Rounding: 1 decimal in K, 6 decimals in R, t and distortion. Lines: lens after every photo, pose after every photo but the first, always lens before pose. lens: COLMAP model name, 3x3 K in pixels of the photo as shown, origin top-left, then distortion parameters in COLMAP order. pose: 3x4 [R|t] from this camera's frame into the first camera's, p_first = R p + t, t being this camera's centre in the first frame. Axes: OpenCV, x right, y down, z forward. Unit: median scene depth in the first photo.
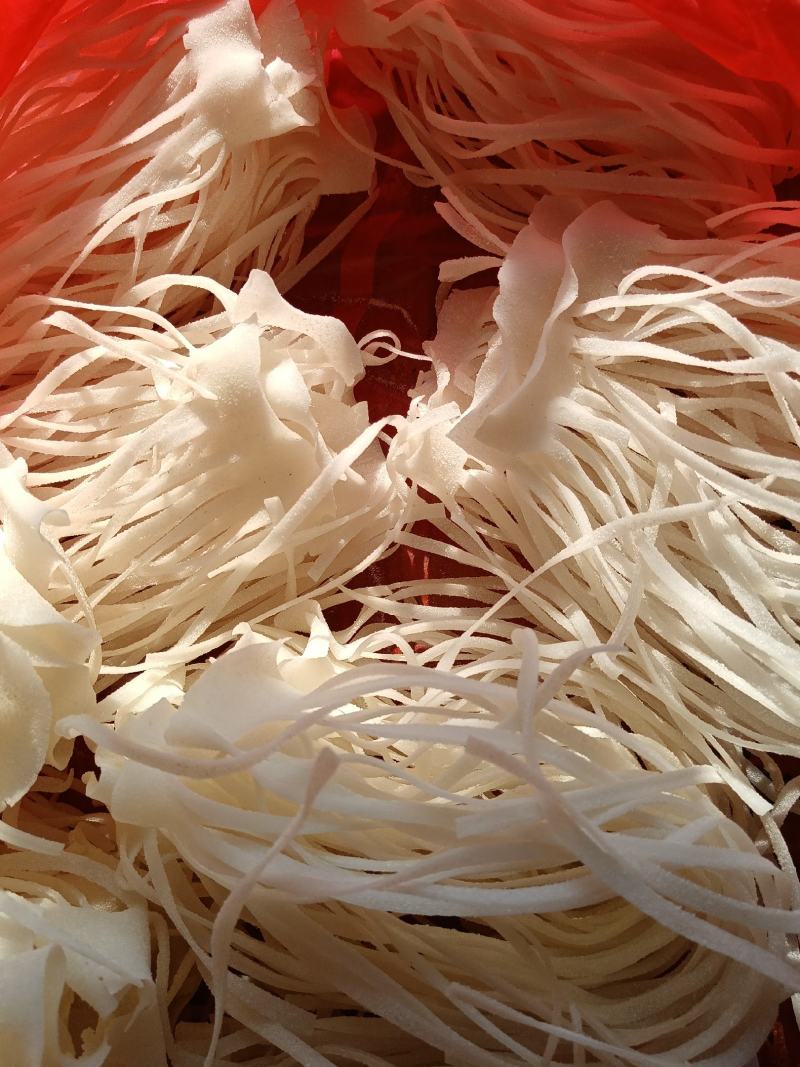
lens RADIAL K [[841.9, 0, 400.6], [0, 841.9, 512.5], [0, 0, 1]] dist [-0.011806, -0.004030]
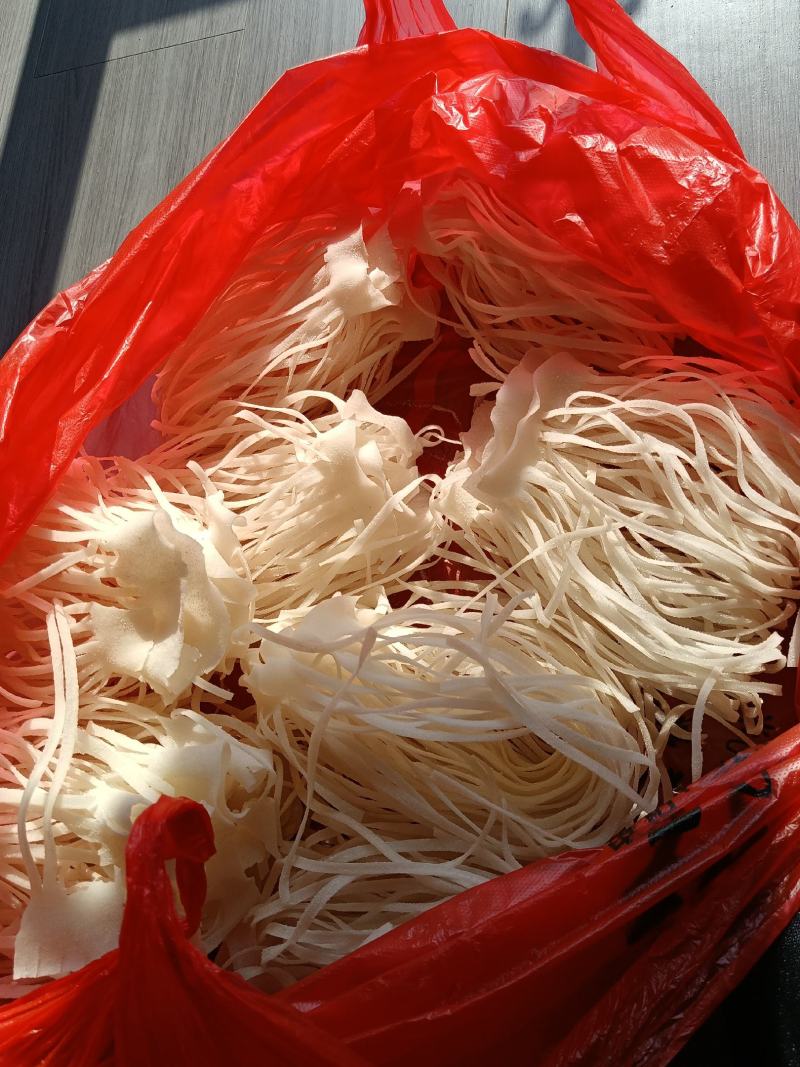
lens RADIAL K [[841.9, 0, 400.6], [0, 841.9, 512.5], [0, 0, 1]] dist [-0.011806, -0.004030]
pose [[0.989499, 0.036279, -0.139912, 0.162726], [-0.051577, 0.992887, -0.107312, 0.140424], [0.135023, 0.113401, 0.984332, -0.643327]]
